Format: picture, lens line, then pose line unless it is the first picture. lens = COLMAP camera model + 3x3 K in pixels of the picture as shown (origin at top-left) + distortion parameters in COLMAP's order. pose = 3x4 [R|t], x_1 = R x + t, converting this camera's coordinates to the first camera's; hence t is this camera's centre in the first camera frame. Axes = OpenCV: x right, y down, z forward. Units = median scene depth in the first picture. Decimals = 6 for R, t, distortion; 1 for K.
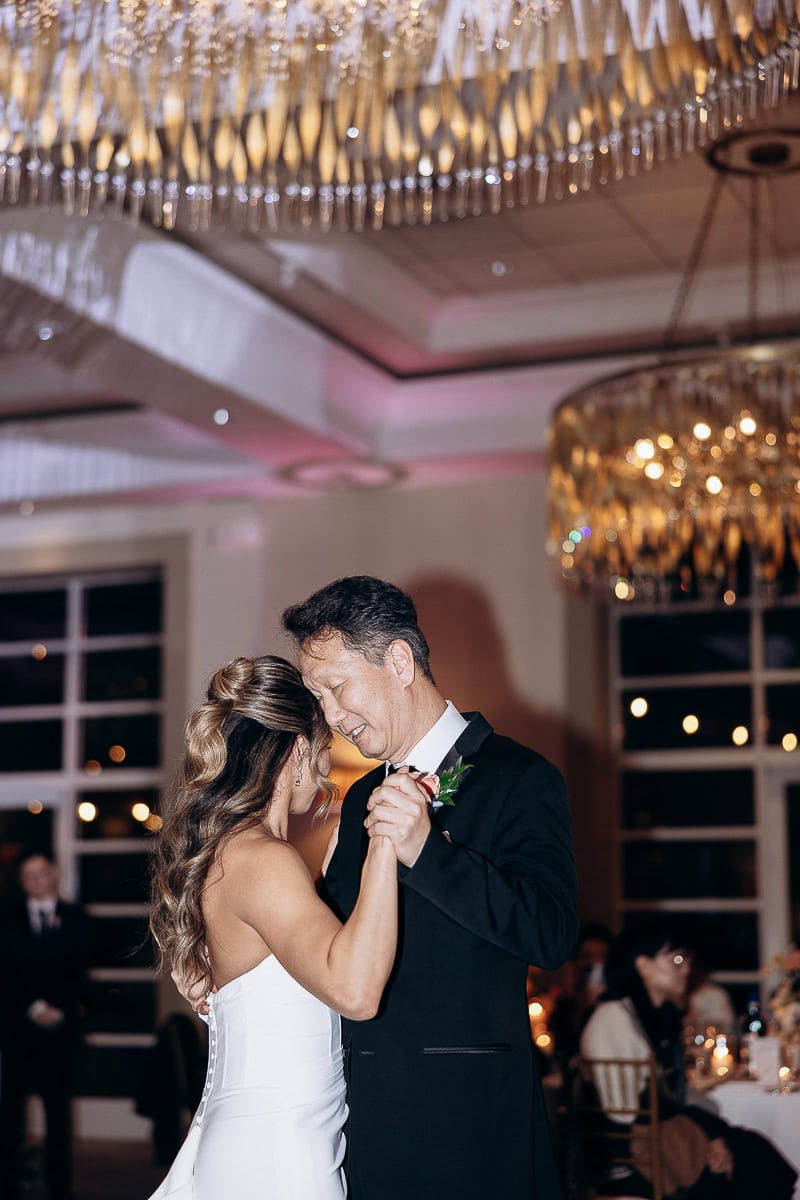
lens RADIAL K [[2390.5, 0, 400.0], [0, 2390.5, 600.0], [0, 0, 1]] dist [0.071530, -0.101412]
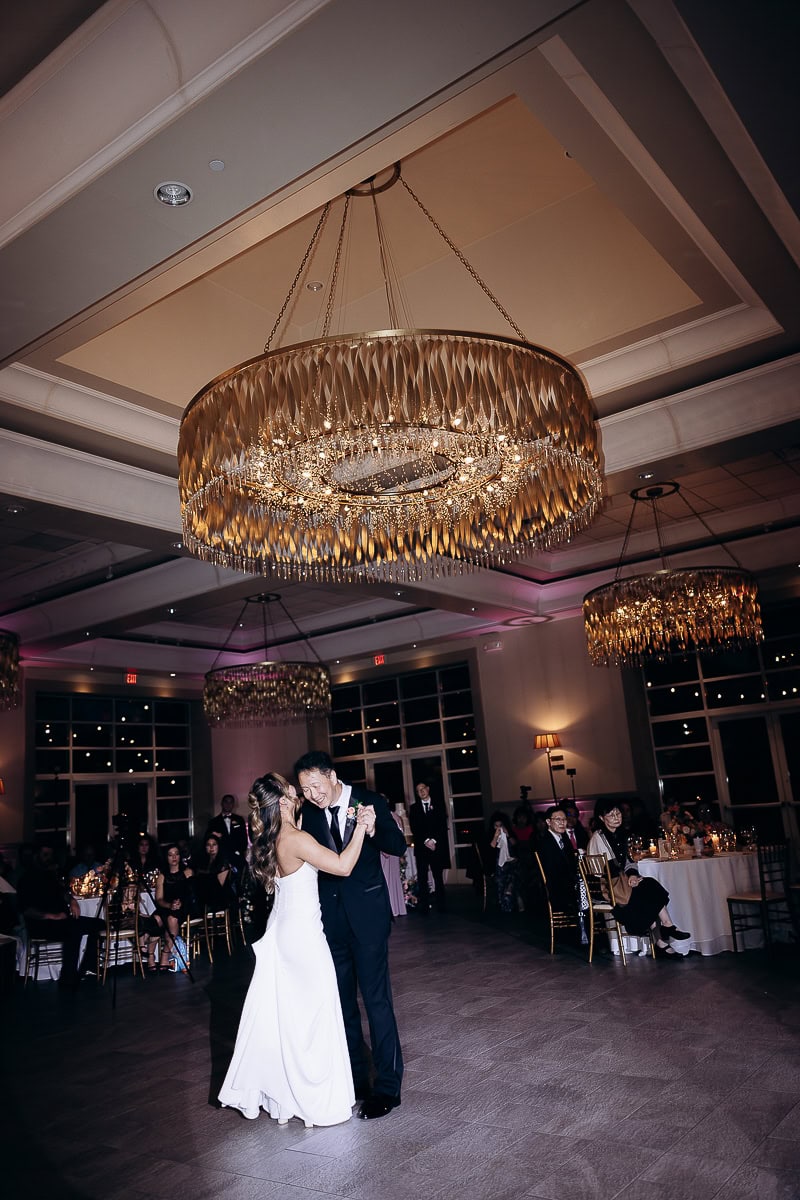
lens RADIAL K [[980.3, 0, 400.0], [0, 980.3, 600.0], [0, 0, 1]] dist [0.100893, -0.003416]
pose [[0.970323, -0.133818, -0.201408, 0.092768], [0.123584, 0.990357, -0.062611, -0.038043], [0.207845, 0.035862, 0.977504, -0.122870]]
